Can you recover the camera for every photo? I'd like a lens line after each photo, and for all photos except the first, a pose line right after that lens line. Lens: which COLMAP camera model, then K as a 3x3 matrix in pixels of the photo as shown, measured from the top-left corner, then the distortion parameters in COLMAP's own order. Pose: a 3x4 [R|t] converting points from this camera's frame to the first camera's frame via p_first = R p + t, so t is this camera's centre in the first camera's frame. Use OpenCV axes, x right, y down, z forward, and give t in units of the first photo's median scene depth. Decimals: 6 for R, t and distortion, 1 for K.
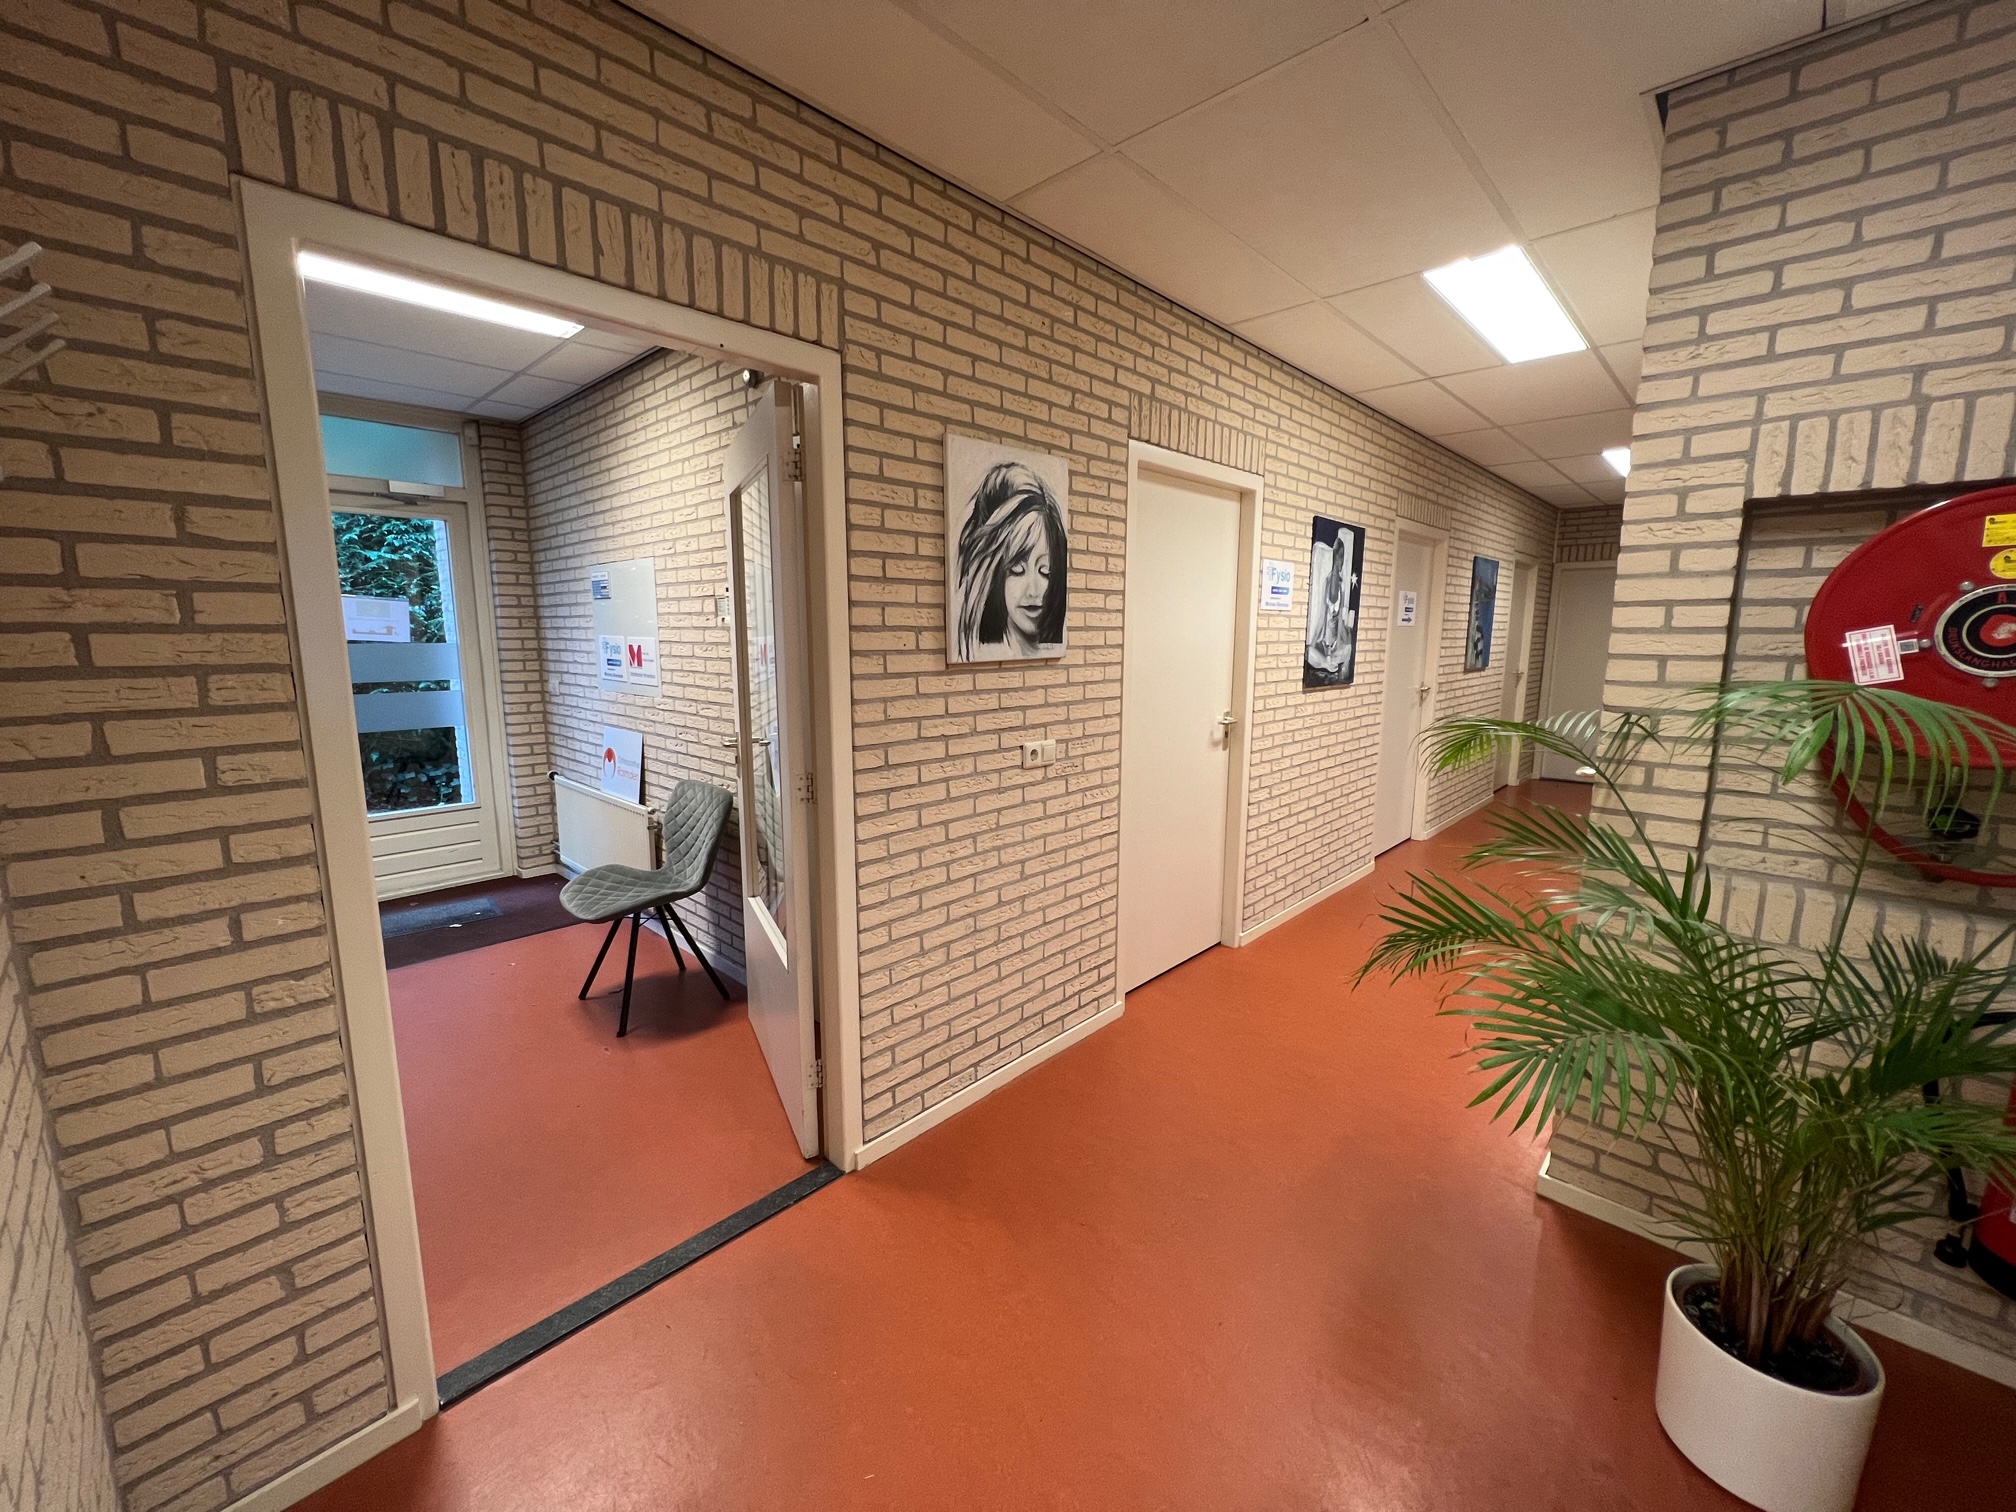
lens RADIAL K [[811.3, 0, 1003.0], [0, 811.3, 752.6], [0, 0, 1]] dist [-0.002519, 0.000093]
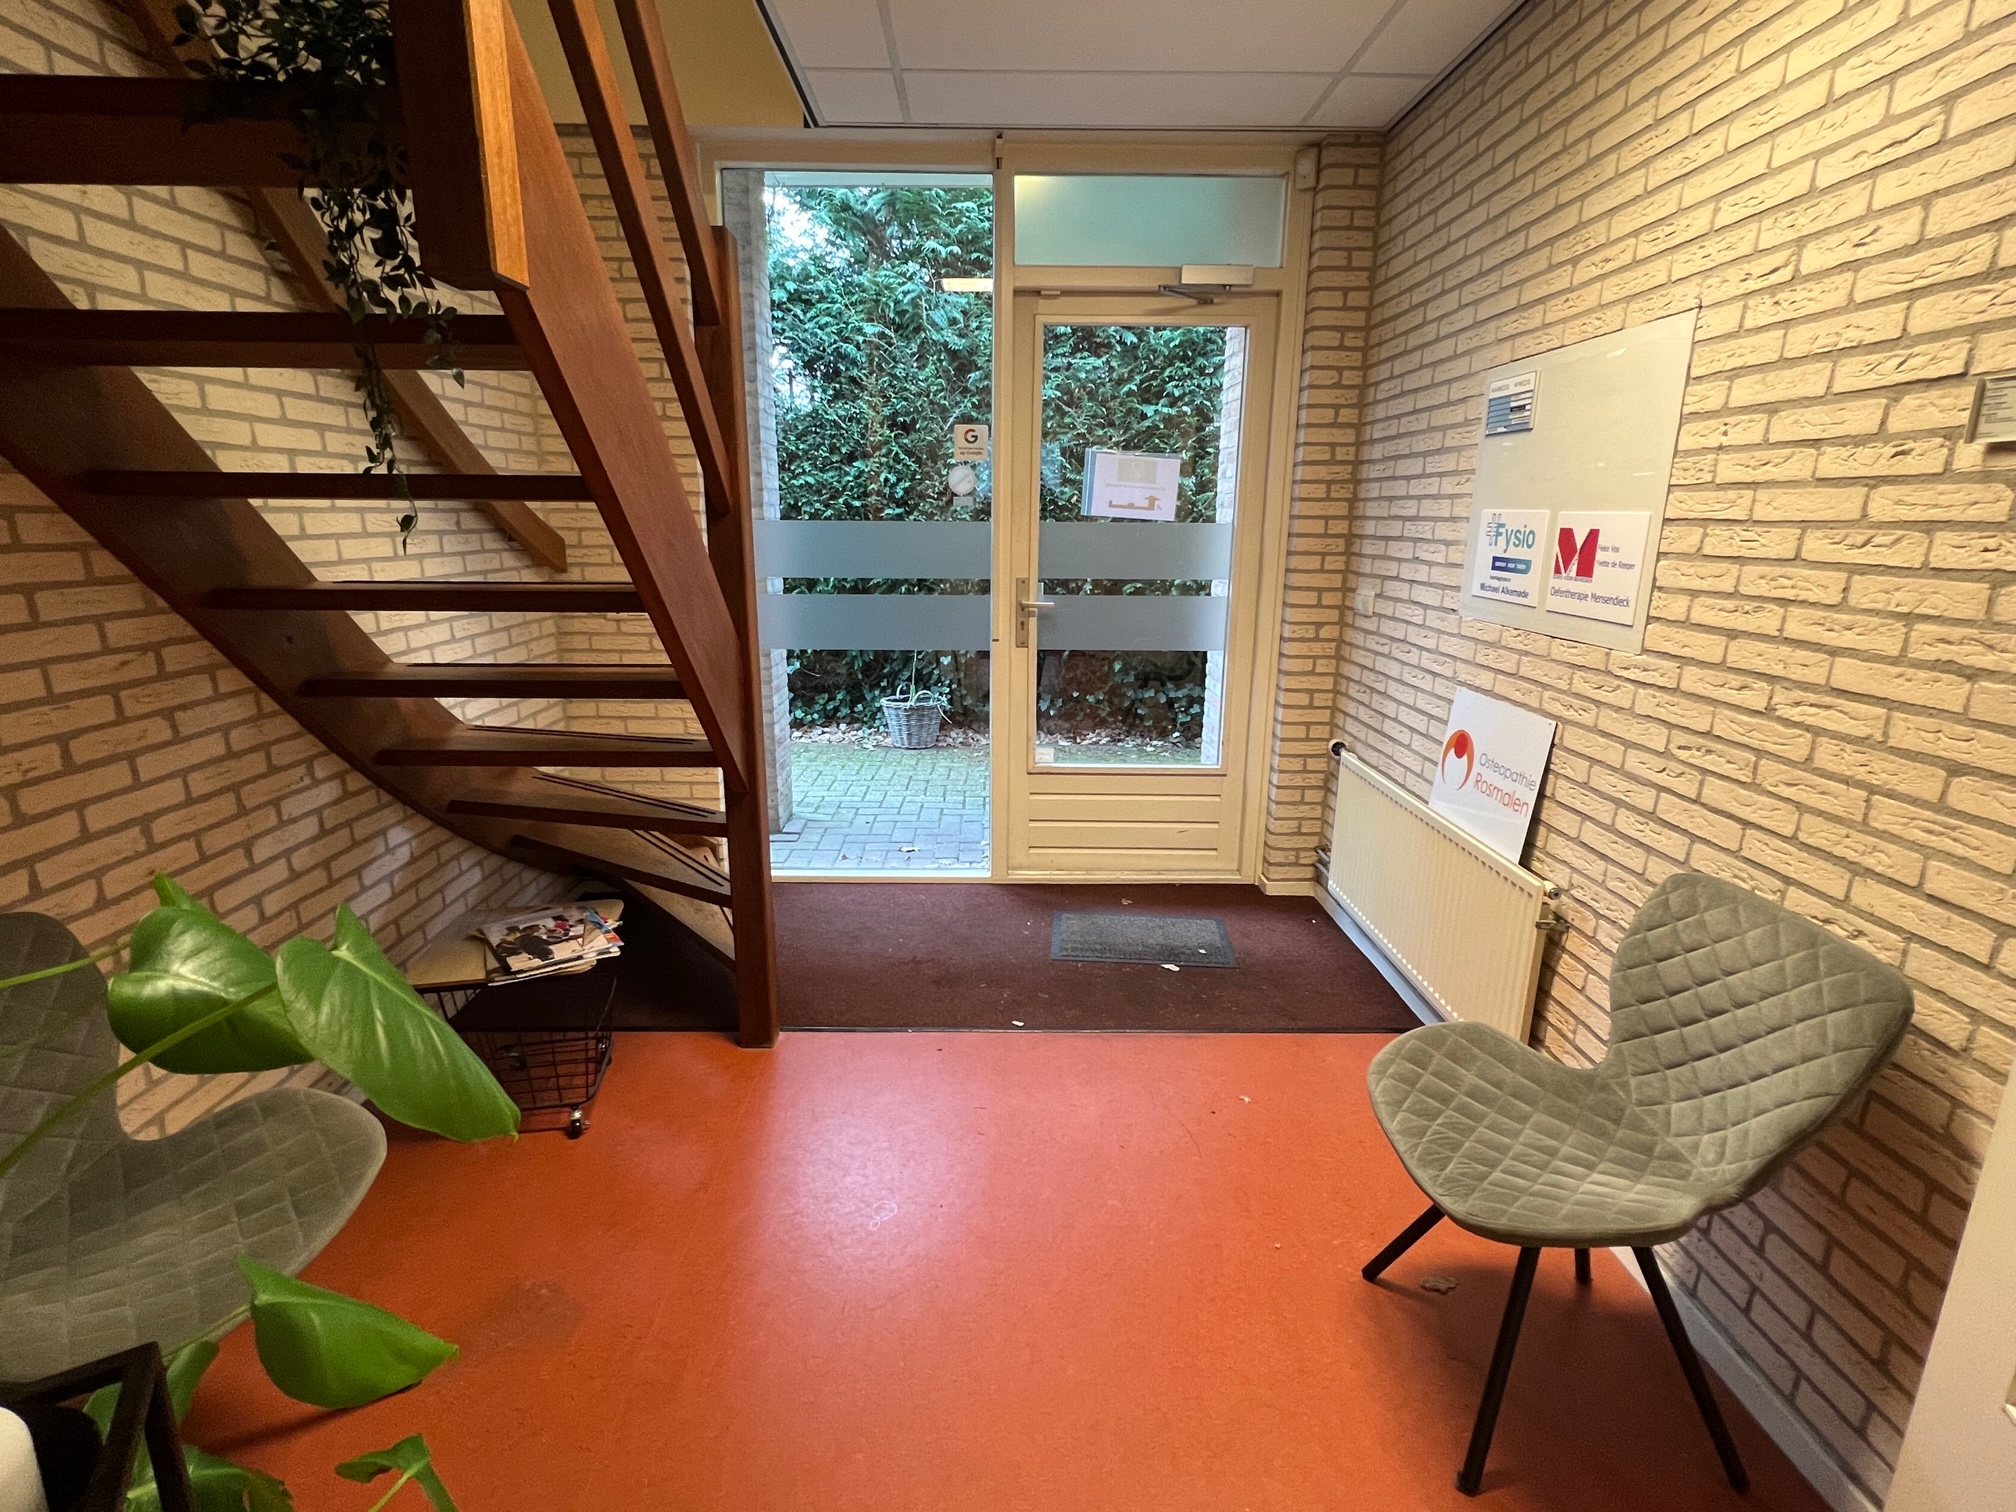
lens RADIAL K [[946.6, 0, 1004.6], [0, 946.6, 750.8], [0, 0, 1]] dist [0.001023, -0.000415]
pose [[0.698351, 0.177942, -0.693284, -0.240294], [-0.115920, 0.983935, 0.135775, -0.037180], [0.706306, -0.014453, 0.707759, 0.326872]]
